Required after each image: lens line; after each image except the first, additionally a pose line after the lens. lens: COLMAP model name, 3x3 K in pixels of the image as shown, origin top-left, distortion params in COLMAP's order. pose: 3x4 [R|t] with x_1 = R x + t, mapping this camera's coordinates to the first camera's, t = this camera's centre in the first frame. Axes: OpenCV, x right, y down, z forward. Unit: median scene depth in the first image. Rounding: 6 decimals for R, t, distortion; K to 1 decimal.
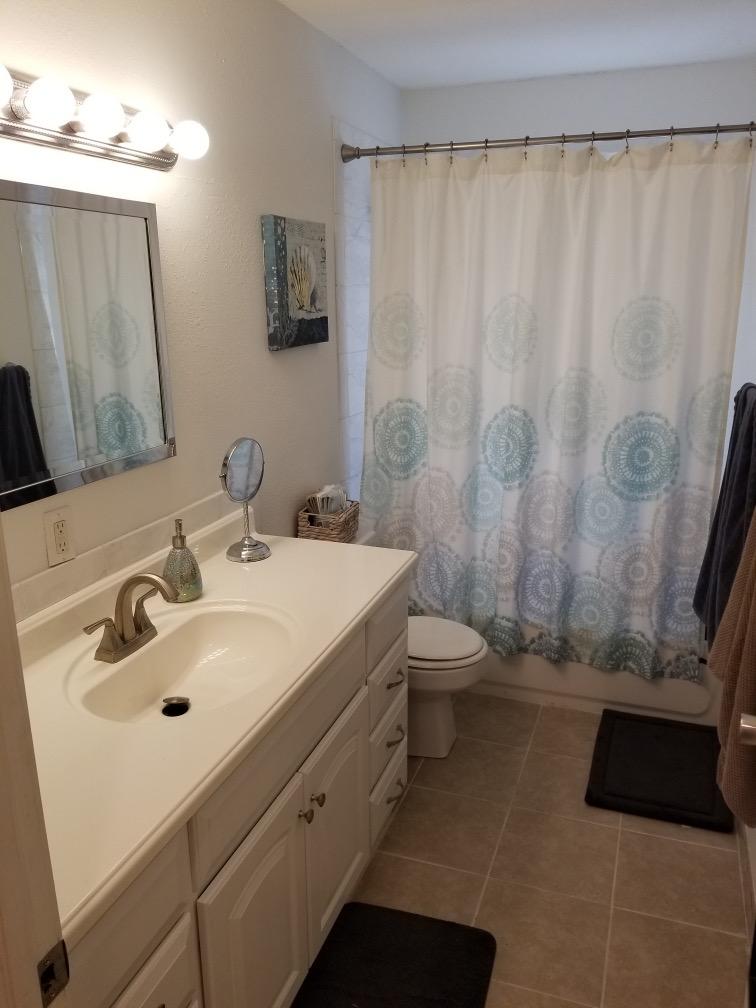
lens RADIAL K [[785.5, 0, 378.0], [0, 785.5, 504.0], [0, 0, 1]] dist [0.000038, -0.003960]
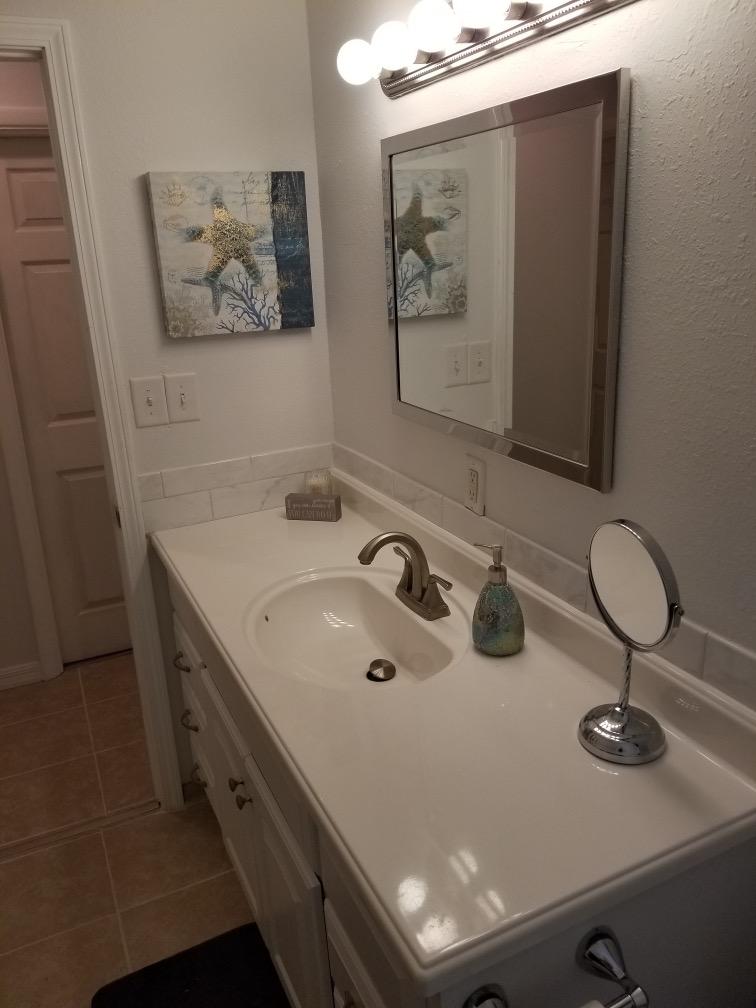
lens RADIAL K [[785.5, 0, 378.0], [0, 785.5, 504.0], [0, 0, 1]] dist [0.000038, -0.003960]
pose [[-0.702969, 0.262176, -0.661134, 0.316415], [-0.140280, 0.860205, 0.490275, -0.379452], [0.697249, 0.437392, -0.567919, 1.399775]]
